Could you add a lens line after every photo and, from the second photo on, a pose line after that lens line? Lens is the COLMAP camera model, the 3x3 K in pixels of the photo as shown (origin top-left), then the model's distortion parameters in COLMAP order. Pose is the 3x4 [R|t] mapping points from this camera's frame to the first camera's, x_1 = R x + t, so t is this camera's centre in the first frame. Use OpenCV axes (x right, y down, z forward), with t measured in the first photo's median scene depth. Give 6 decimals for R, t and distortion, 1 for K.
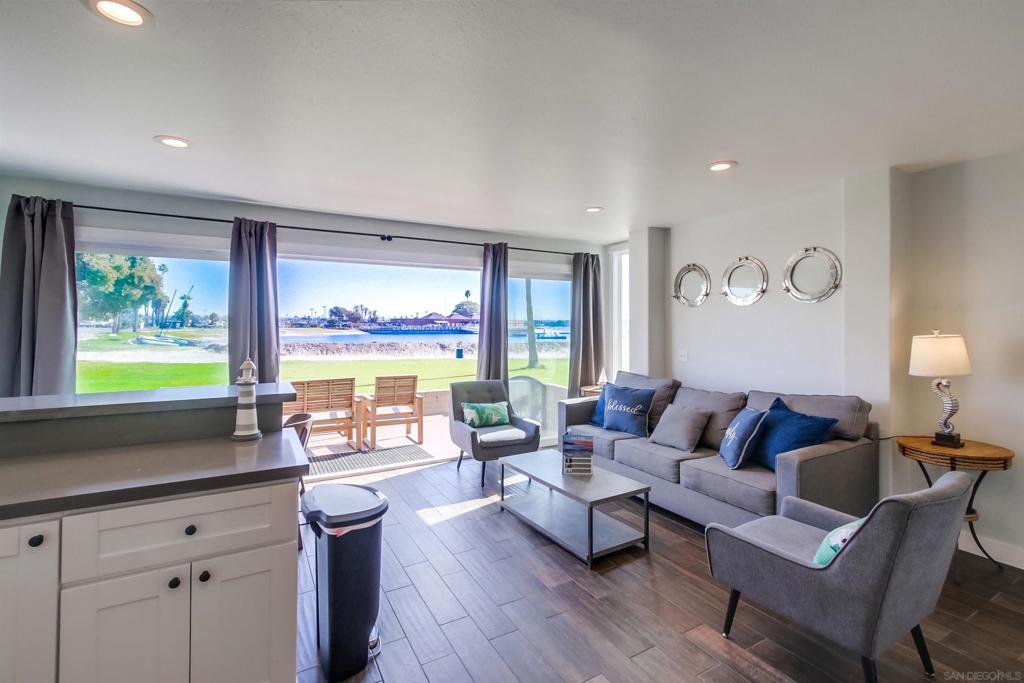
lens RADIAL K [[468.3, 0, 511.9], [0, 468.3, 322.4], [0, 0, 1]] dist [0.002342, 0.000322]
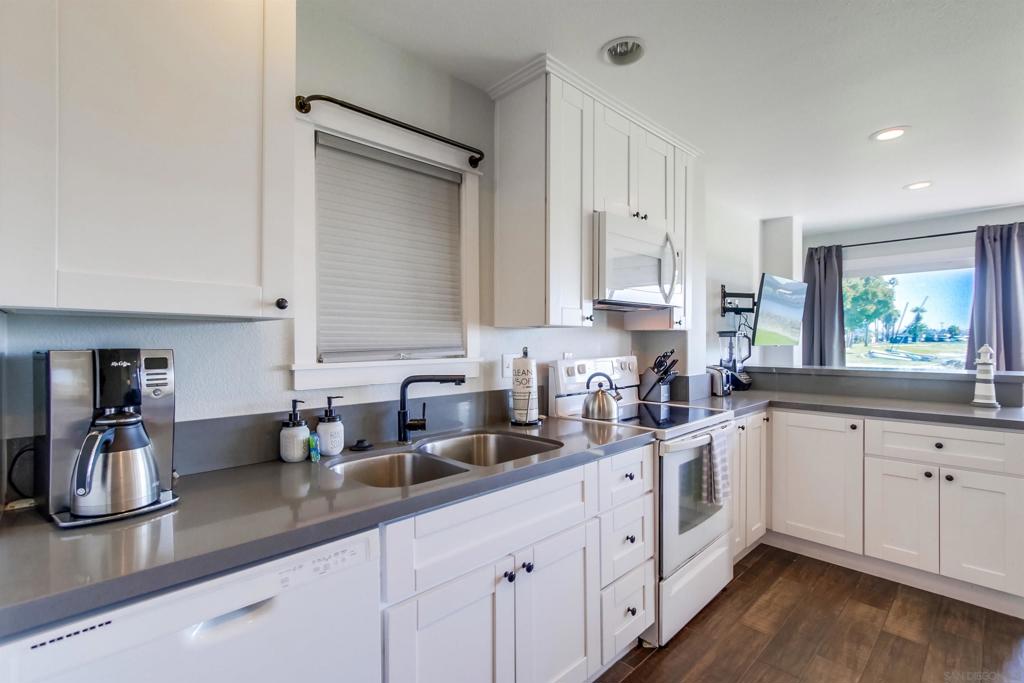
lens RADIAL K [[468.8, 0, 517.6], [0, 468.8, 345.1], [0, 0, 1]] dist [0.002544, 0.000920]
pose [[0.253969, 0.004921, -0.967200, 0.128256], [0.010158, 0.999918, 0.007755, 0.019646], [0.967159, -0.011794, 0.253898, -0.203893]]
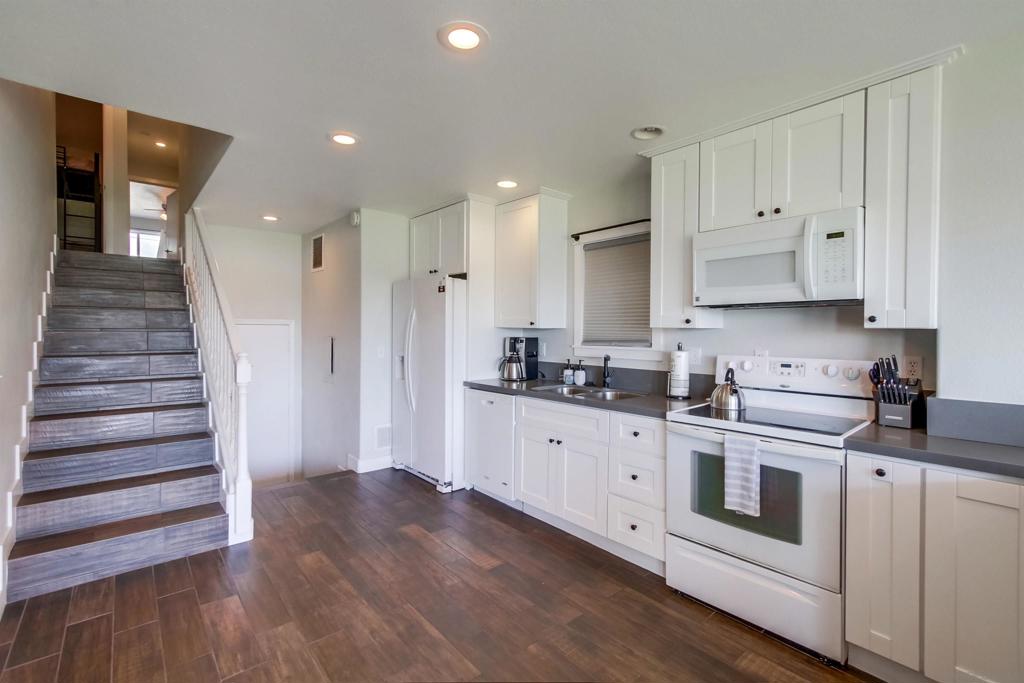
lens RADIAL K [[461.5, 0, 513.9], [0, 461.5, 333.6], [0, 0, 1]] dist [0.000699, 0.001364]
pose [[-0.981029, -0.004663, -0.193805, 0.042644], [-0.005102, 0.999985, 0.001763, 0.014168], [0.193794, 0.002719, -0.981038, 0.376929]]
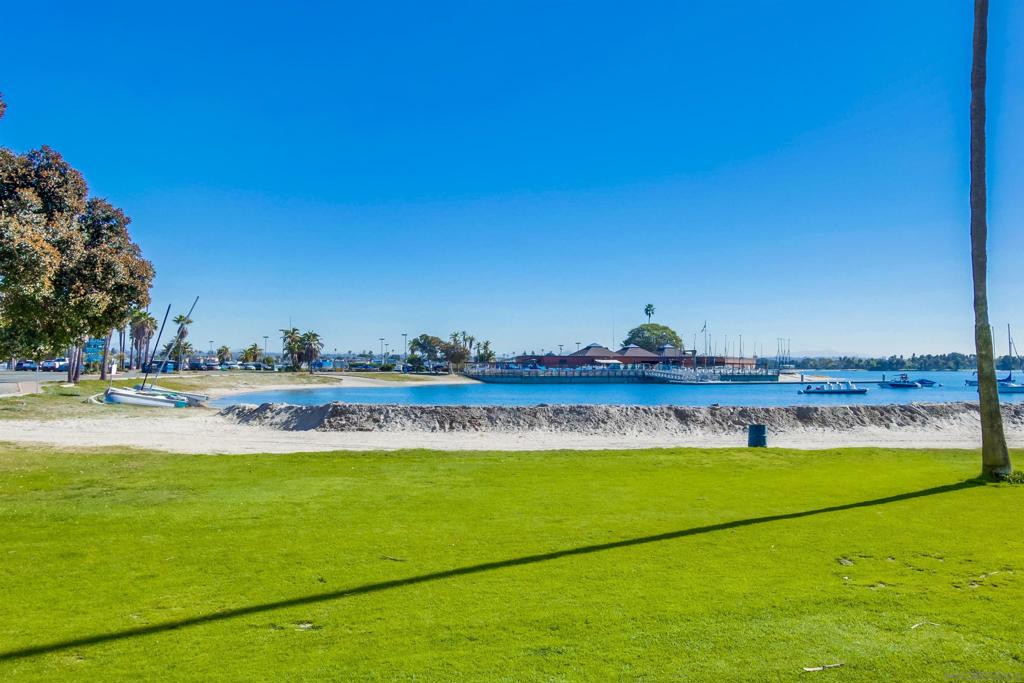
lens RADIAL K [[835.8, 0, 594.5], [0, 835.8, 338.0], [0, 0, 1]] dist [-0.004576, 0.003792]
pose [[0.989185, -0.004677, -0.146601, -0.799265], [0.000469, 0.999587, -0.028730, -0.014965], [0.146675, 0.028351, 0.988778, 1.043575]]
